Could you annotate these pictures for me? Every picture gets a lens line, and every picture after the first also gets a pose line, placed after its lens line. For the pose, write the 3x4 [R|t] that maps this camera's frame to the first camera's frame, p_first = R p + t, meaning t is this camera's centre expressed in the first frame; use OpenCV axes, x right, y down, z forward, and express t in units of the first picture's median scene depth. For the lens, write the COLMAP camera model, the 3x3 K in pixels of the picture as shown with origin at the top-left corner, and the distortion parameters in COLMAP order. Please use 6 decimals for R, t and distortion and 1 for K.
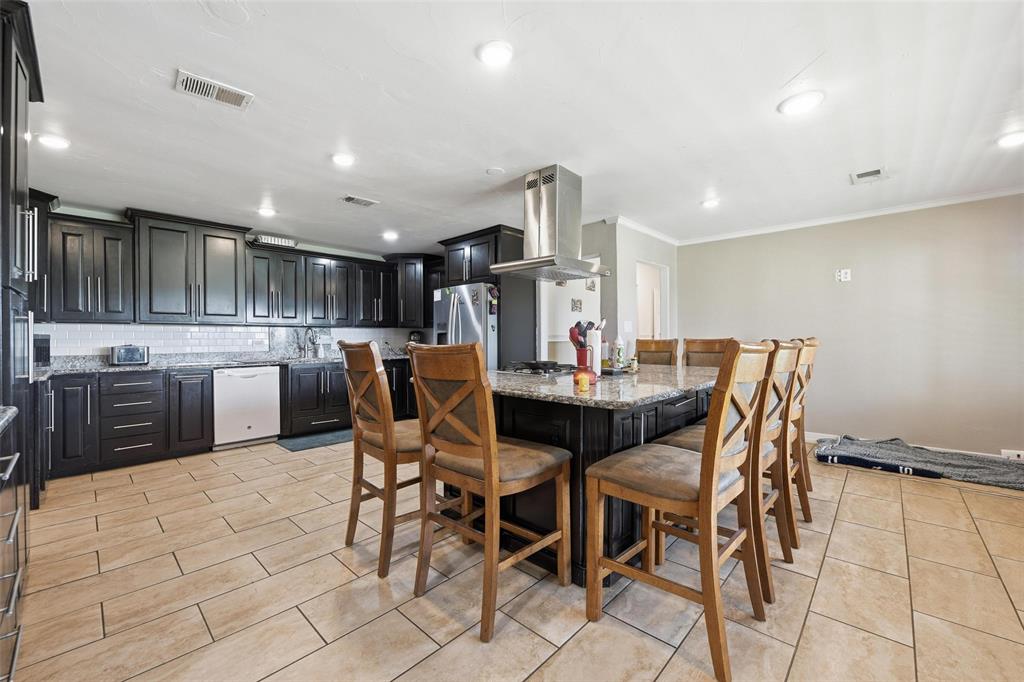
lens RADIAL K [[409.7, 0, 515.5], [0, 409.7, 342.5], [0, 0, 1]] dist [-0.007533, 0.000199]
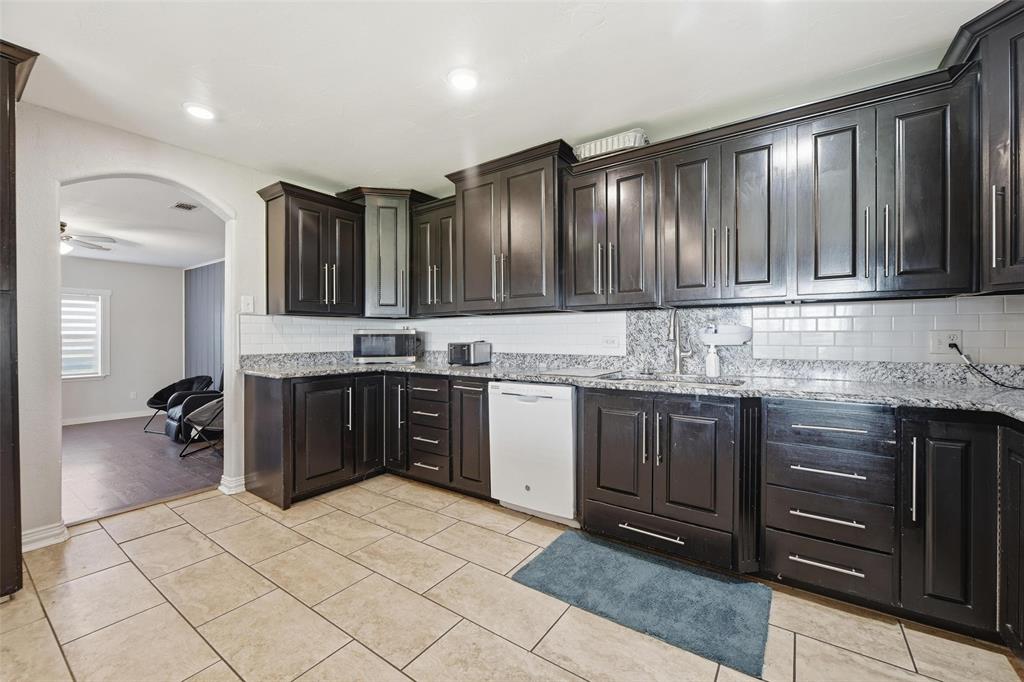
lens RADIAL K [[409.7, 0, 512.7], [0, 409.7, 334.2], [0, 0, 1]] dist [-0.007533, 0.000199]
pose [[0.149496, 0.007183, -0.988736, -0.091125], [-0.002645, 0.999973, 0.006865, -0.013794], [0.988759, 0.001589, 0.149511, 0.965516]]
